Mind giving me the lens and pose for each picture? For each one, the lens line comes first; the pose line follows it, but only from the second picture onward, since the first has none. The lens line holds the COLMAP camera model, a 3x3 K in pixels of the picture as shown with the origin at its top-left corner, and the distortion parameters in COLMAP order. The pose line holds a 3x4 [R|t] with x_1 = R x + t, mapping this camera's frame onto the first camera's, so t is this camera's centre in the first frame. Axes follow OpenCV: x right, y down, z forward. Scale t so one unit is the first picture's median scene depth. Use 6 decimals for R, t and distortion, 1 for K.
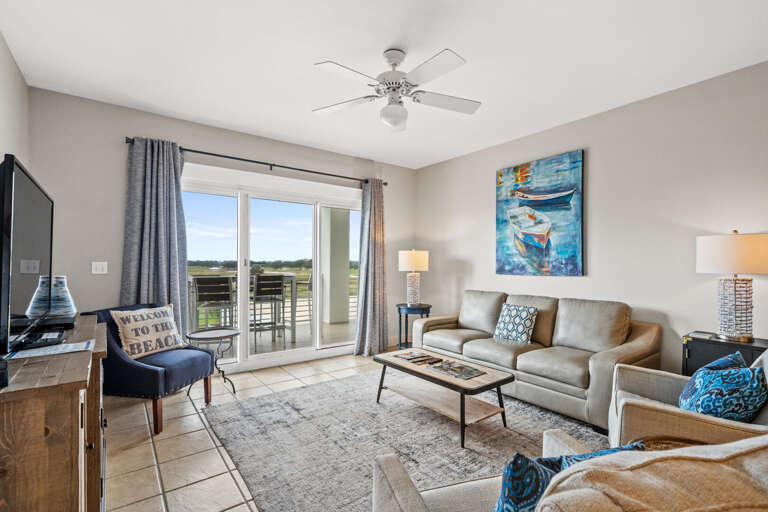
lens RADIAL K [[354.9, 0, 384.0], [0, 354.9, 256.0], [0, 0, 1]] dist [-0.001219, -0.000077]
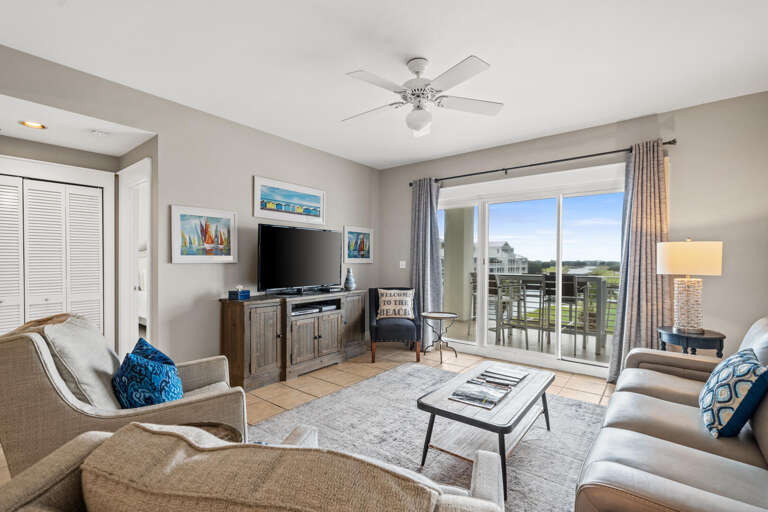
lens RADIAL K [[345.5, 0, 384.0], [0, 345.5, 256.0], [0, 0, 1]] dist [-0.000802, -0.000074]
pose [[0.260362, -0.018444, -0.965335, 0.668716], [0.013736, 0.999787, -0.015397, 0.014551], [0.965413, -0.009251, 0.260560, 0.437342]]
